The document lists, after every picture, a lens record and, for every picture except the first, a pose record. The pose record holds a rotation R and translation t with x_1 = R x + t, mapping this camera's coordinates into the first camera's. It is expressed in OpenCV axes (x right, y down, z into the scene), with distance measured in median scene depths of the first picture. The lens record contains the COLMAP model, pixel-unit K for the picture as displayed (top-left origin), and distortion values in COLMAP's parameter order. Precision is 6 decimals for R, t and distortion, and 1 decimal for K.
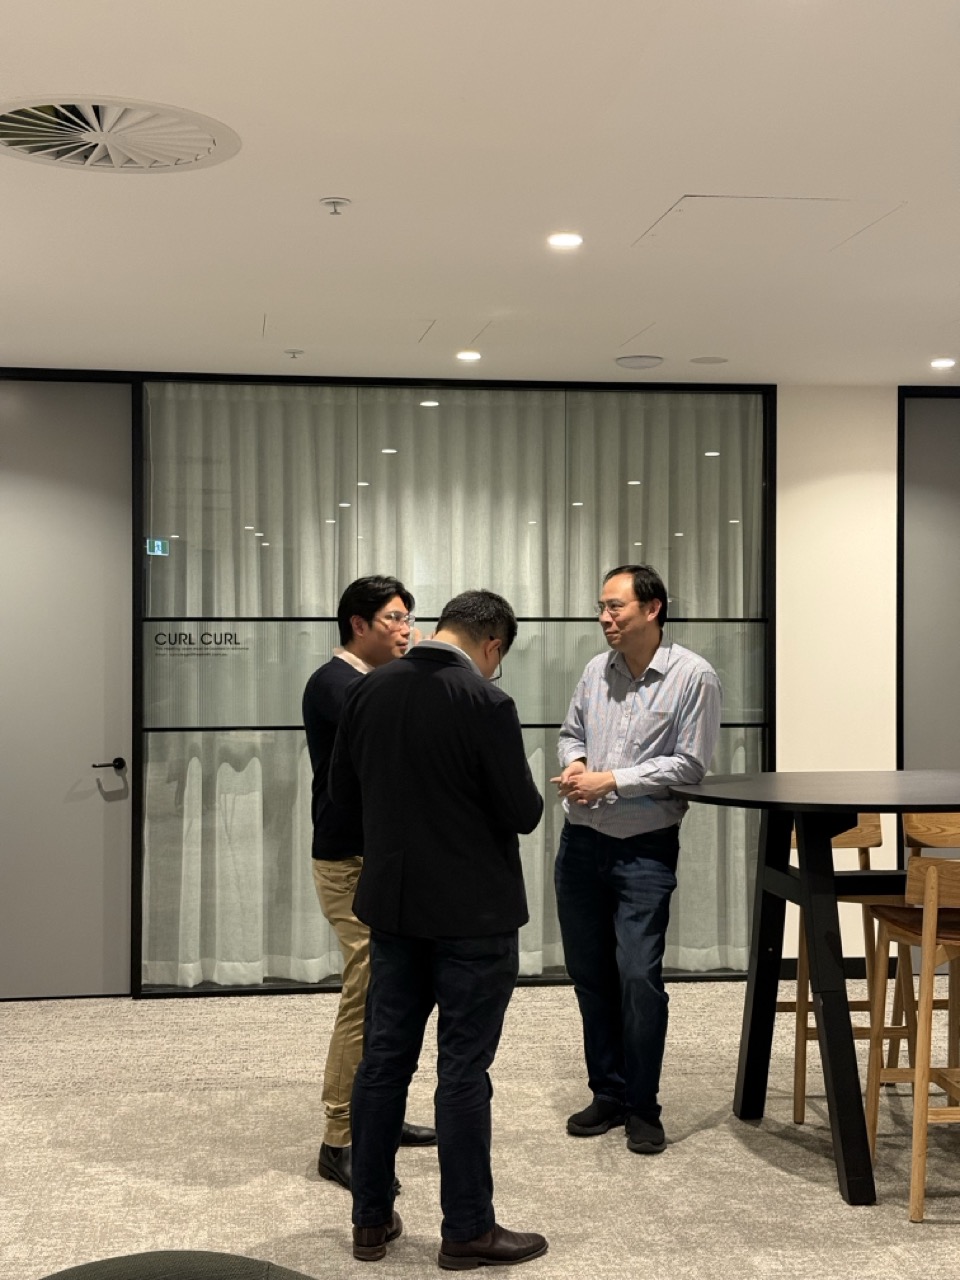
lens RADIAL K [[2033.1, 0, 481.0], [0, 2033.1, 629.1], [0, 0, 1]] dist [0.156927, 0.000000]
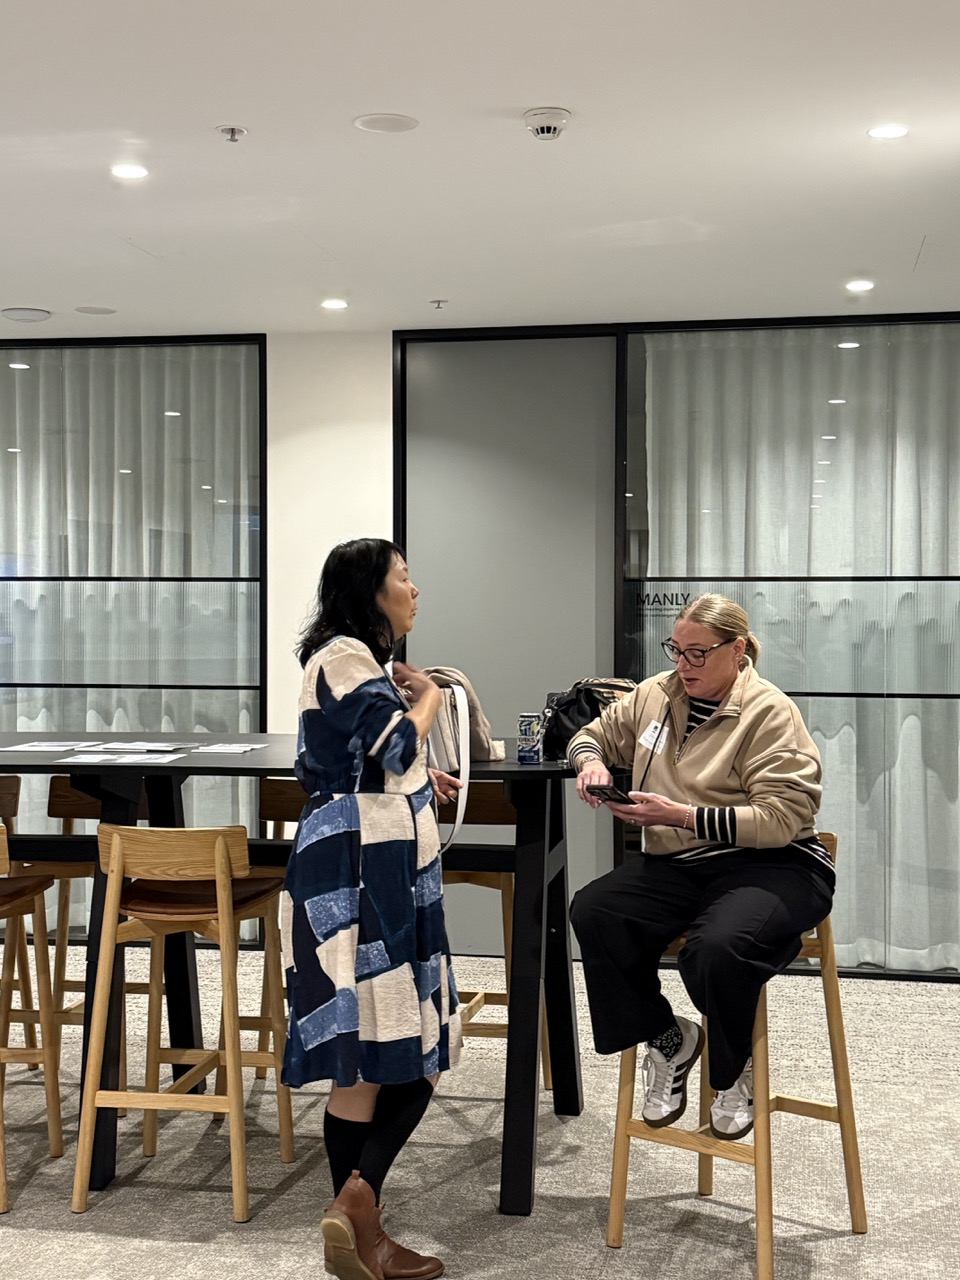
lens RADIAL K [[2143.5, 0, 443.7], [0, 2143.5, 614.8], [0, 0, 1]] dist [0.163656, 0.000000]
pose [[0.924660, 0.004172, -0.380770, 0.612174], [0.000447, 0.999927, 0.012042, 0.000164], [0.380793, -0.011305, 0.924591, 0.097534]]
